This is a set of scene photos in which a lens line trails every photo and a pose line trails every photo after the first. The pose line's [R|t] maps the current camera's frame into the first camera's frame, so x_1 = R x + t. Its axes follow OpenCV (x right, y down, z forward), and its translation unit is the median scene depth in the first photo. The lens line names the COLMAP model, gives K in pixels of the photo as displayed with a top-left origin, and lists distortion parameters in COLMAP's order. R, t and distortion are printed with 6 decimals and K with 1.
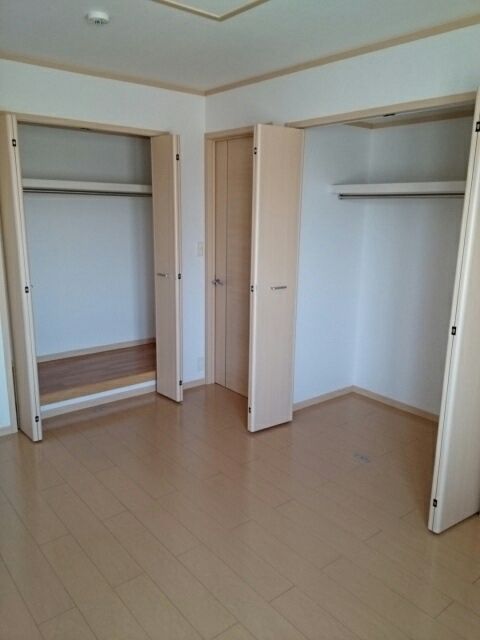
lens RADIAL K [[502.7, 0, 240.0], [0, 502.7, 320.0], [0, 0, 1]] dist [0.008331, -0.004623]
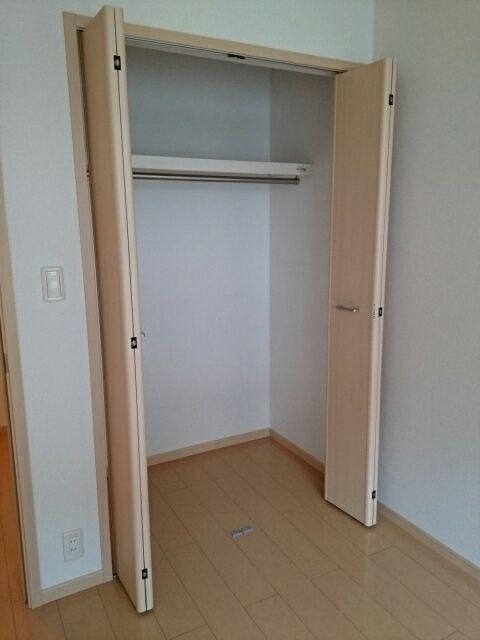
lens RADIAL K [[502.7, 0, 240.0], [0, 502.7, 320.0], [0, 0, 1]] dist [0.008331, -0.004623]
pose [[0.981671, 0.028760, -0.188403, -0.192941], [-0.027600, 0.999581, 0.008775, -0.091281], [0.188576, -0.003414, 0.982053, 0.448944]]
